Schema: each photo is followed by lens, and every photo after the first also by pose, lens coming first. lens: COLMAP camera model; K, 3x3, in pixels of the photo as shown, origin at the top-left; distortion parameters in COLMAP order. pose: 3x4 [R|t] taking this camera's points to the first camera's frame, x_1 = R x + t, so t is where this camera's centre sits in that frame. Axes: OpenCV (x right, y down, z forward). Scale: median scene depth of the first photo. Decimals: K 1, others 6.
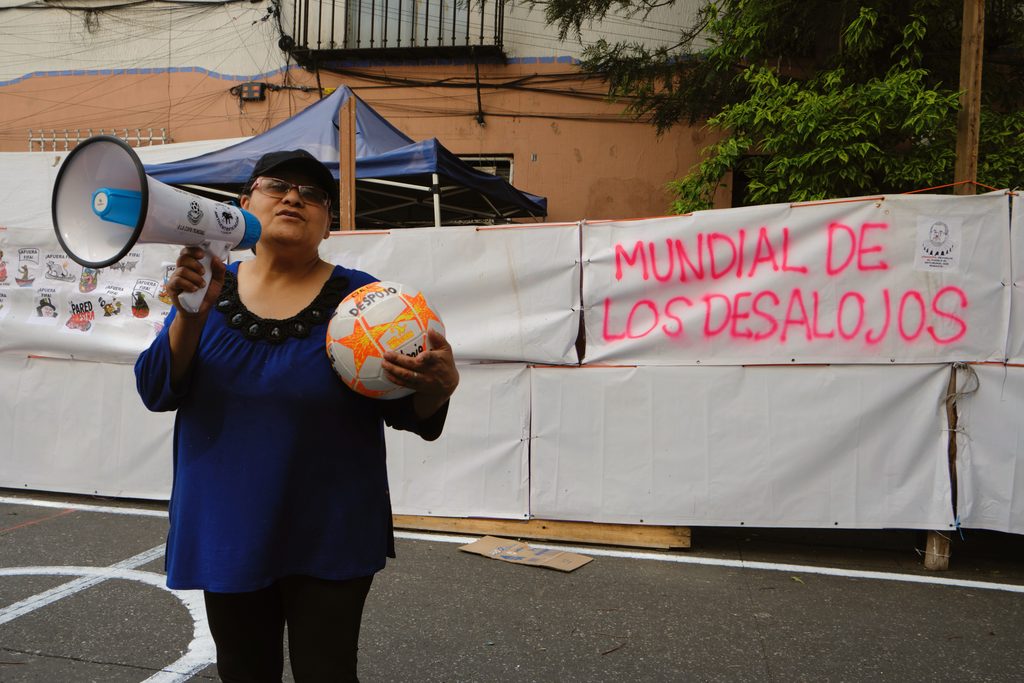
lens RADIAL K [[825.3, 0, 515.5], [0, 825.3, 369.0], [0, 0, 1]] dist [-0.054630, 0.058945]
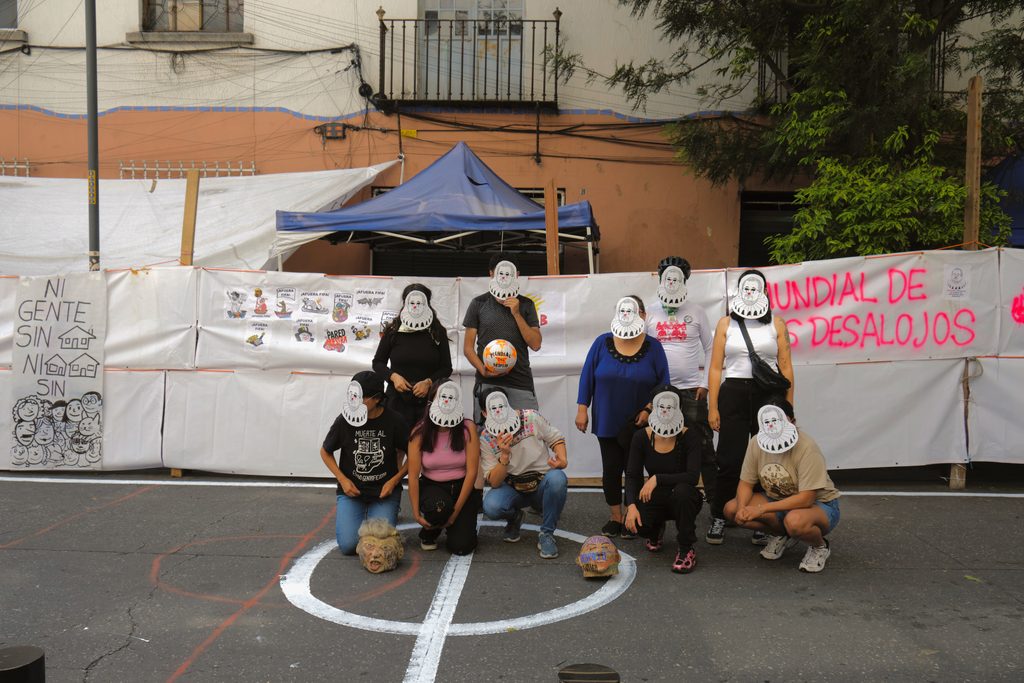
lens RADIAL K [[801.3, 0, 524.0], [0, 801.3, 365.2], [0, 0, 1]] dist [-0.003884, 0.008956]
pose [[0.986734, -0.036440, 0.158200, -0.498722], [0.032513, 0.999097, 0.027341, -0.056938], [-0.159053, -0.021835, 0.987029, -0.351622]]
